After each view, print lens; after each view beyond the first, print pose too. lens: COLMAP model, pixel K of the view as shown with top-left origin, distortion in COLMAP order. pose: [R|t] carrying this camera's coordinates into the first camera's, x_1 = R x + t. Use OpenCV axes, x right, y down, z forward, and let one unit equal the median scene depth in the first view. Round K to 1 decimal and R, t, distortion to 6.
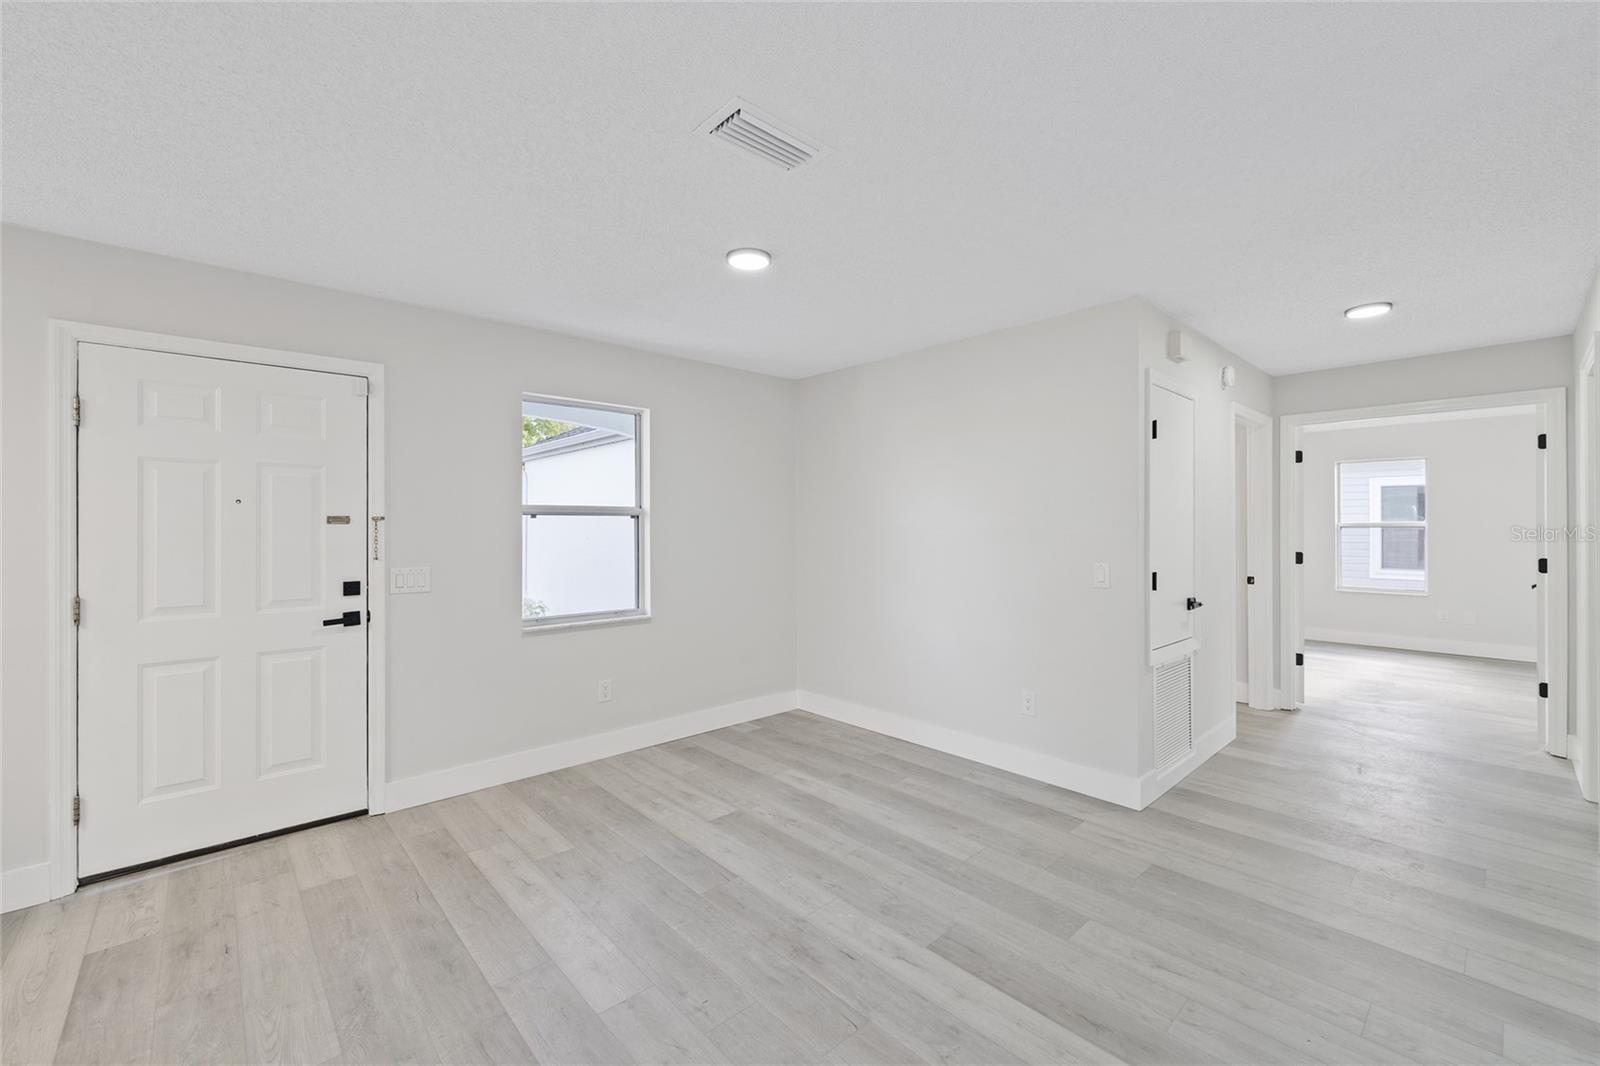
lens RADIAL K [[655.2, 0, 797.5], [0, 655.2, 524.7], [0, 0, 1]] dist [-0.000493, 0.000845]
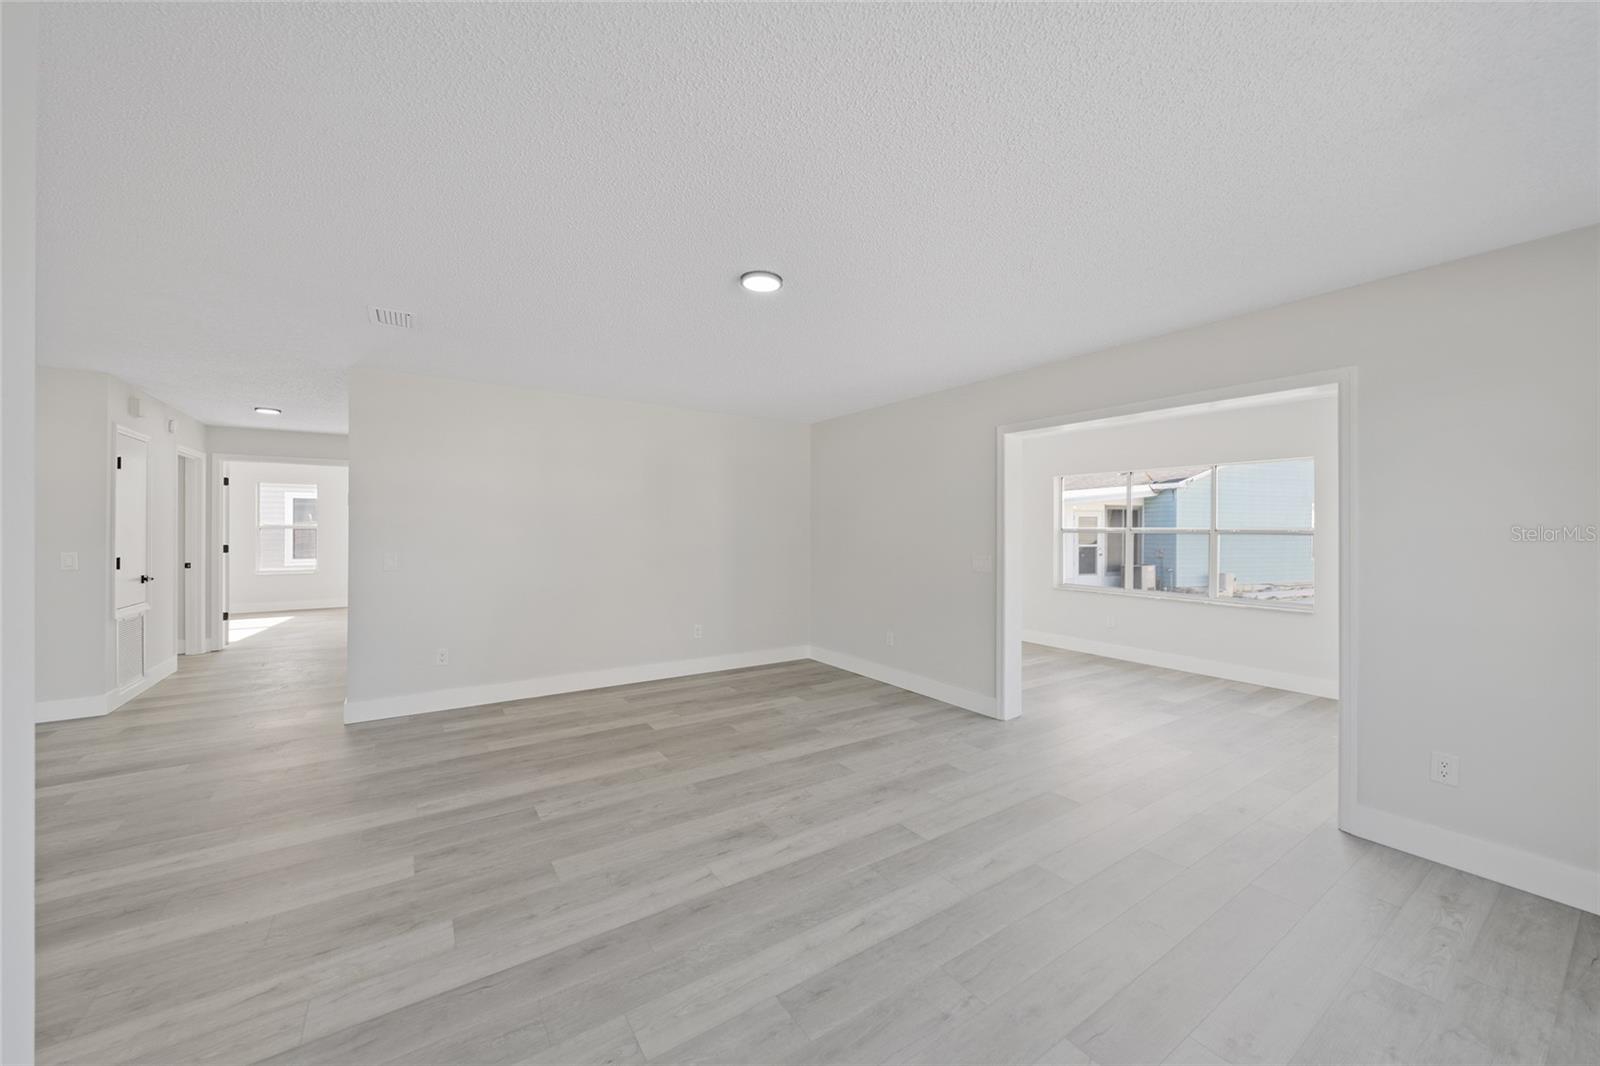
lens RADIAL K [[595.6, 0, 796.4], [0, 595.6, 525.2], [0, 0, 1]] dist [0.000769, -0.000405]
pose [[0.155538, 0.004309, 0.987821, -0.501828], [-0.001892, 0.999990, -0.004064, 0.001555], [-0.987828, -0.001237, 0.155544, -0.666787]]
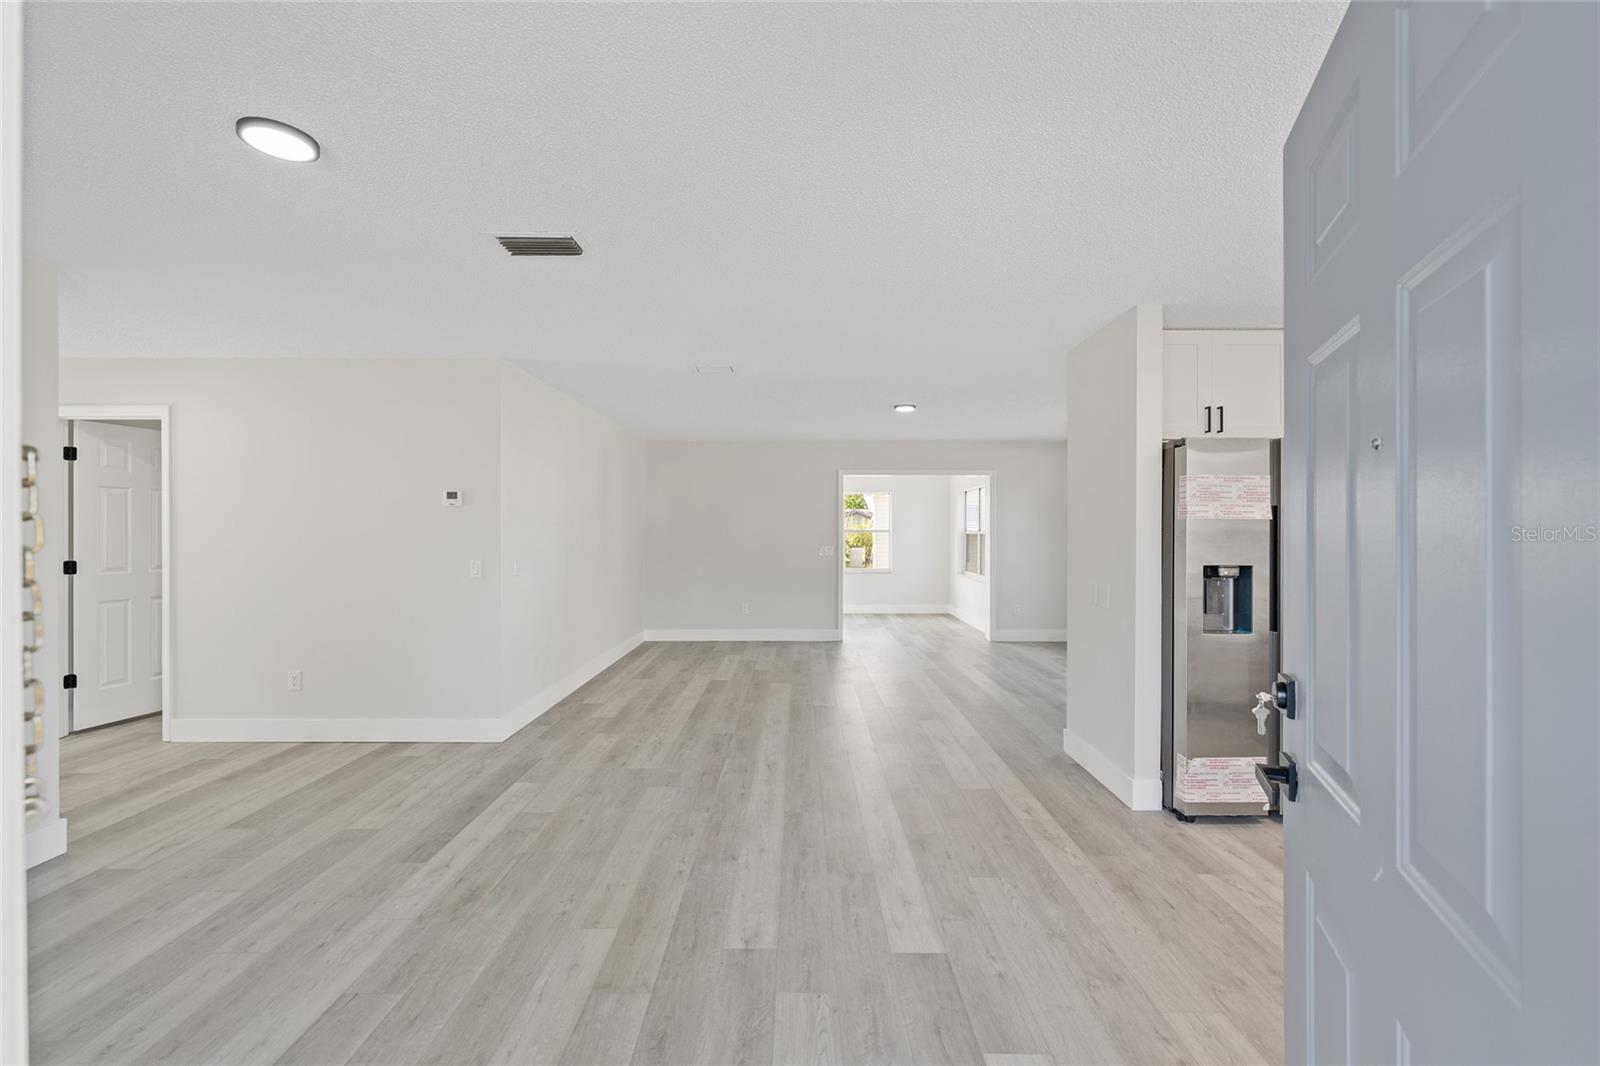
lens RADIAL K [[655.2, 0, 807.9], [0, 655.2, 531.8], [0, 0, 1]] dist [-0.000493, 0.000845]
pose [[-0.745446, -0.003997, 0.666554, -0.681477], [-0.001404, 0.999989, 0.004426, 0.000549], [-0.666564, 0.002364, -0.745444, 0.827868]]
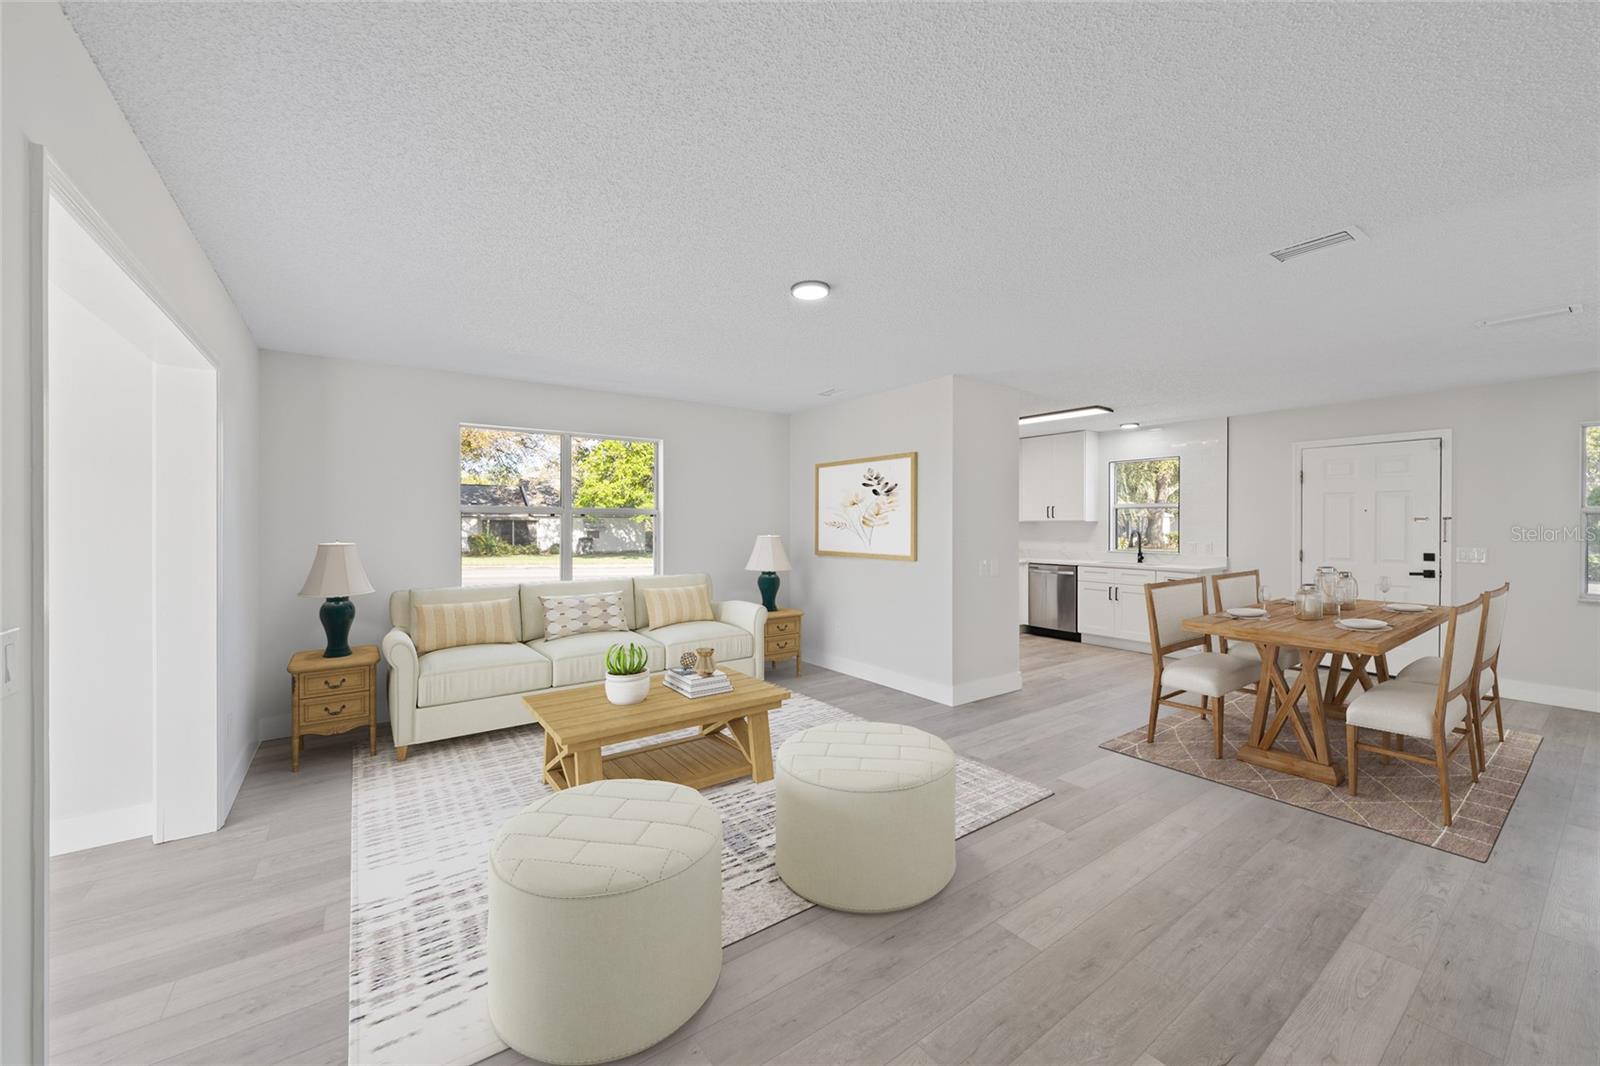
lens RADIAL K [[638.4, 0, 807.1], [0, 638.4, 521.3], [0, 0, 1]] dist [0.003692, -0.000225]
pose [[-0.091793, 0.008872, -0.995739, 1.009038], [-0.005926, 0.999938, 0.009455, -0.006107], [0.995760, 0.006769, -0.091735, -0.445730]]
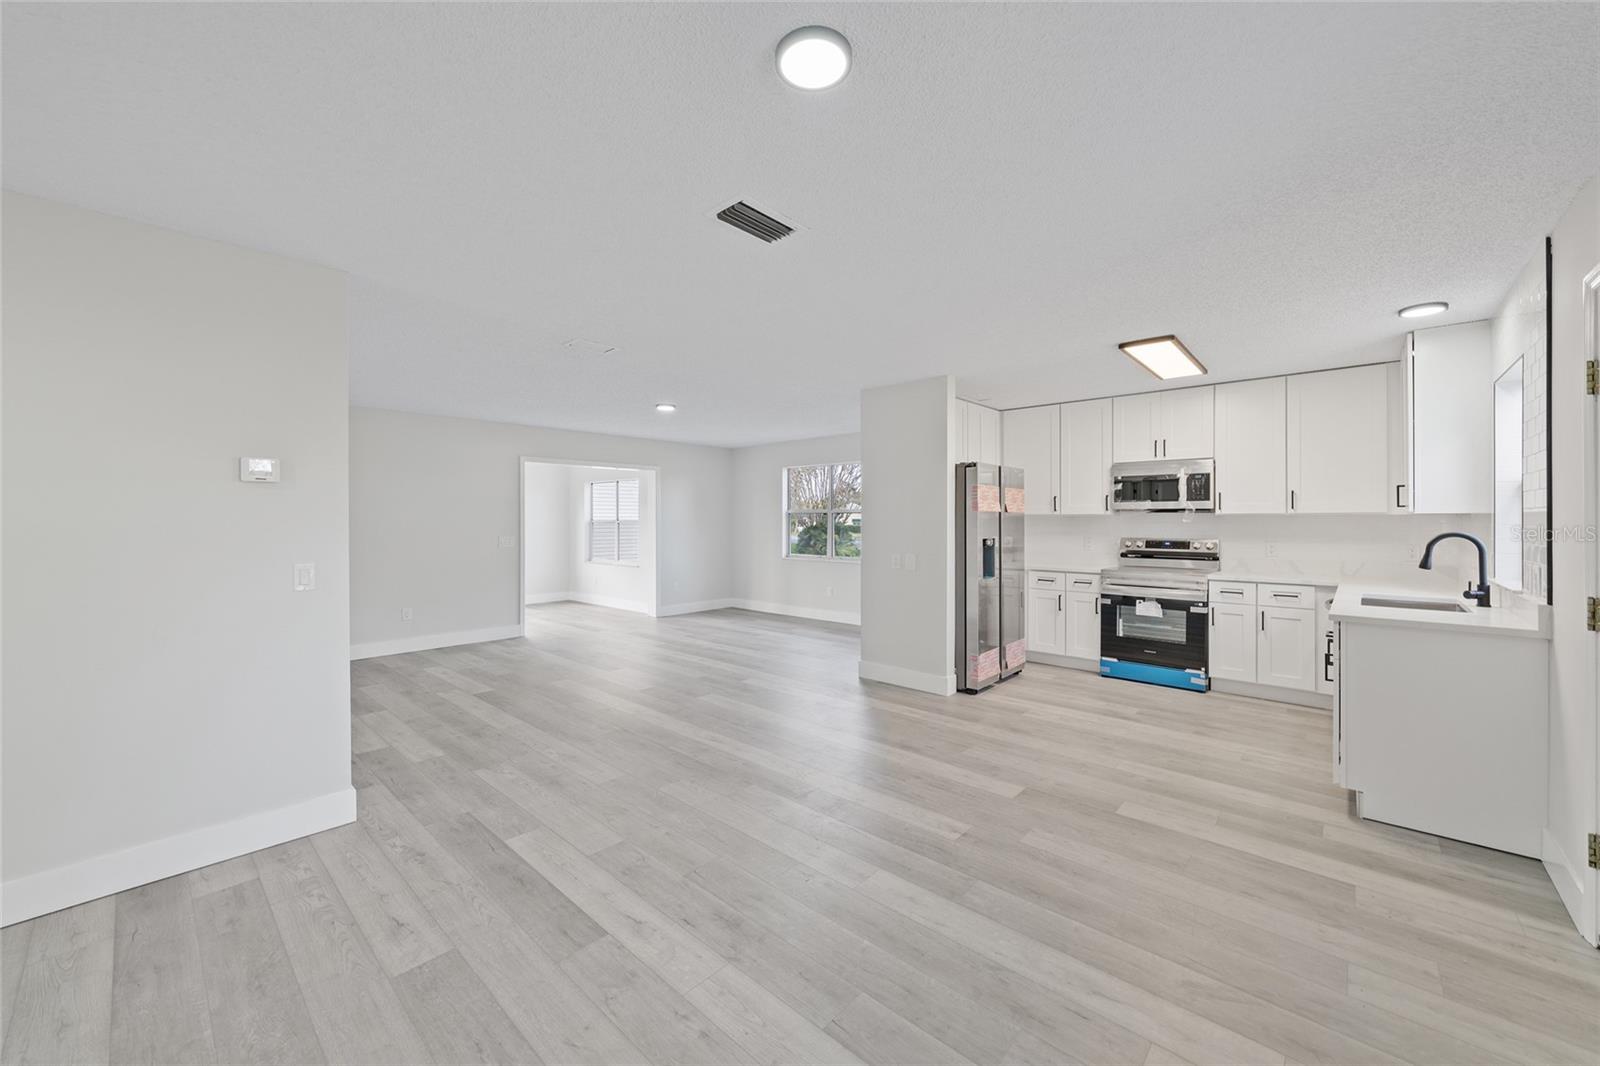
lens RADIAL K [[604.5, 0, 804.1], [0, 604.5, 529.7], [0, 0, 1]] dist [-0.007013, -0.000357]
pose [[-0.995578, 0.002728, -0.093903, -0.011188], [0.000960, 0.999822, 0.018868, 0.001233], [0.093938, 0.018695, -0.995403, 1.112501]]
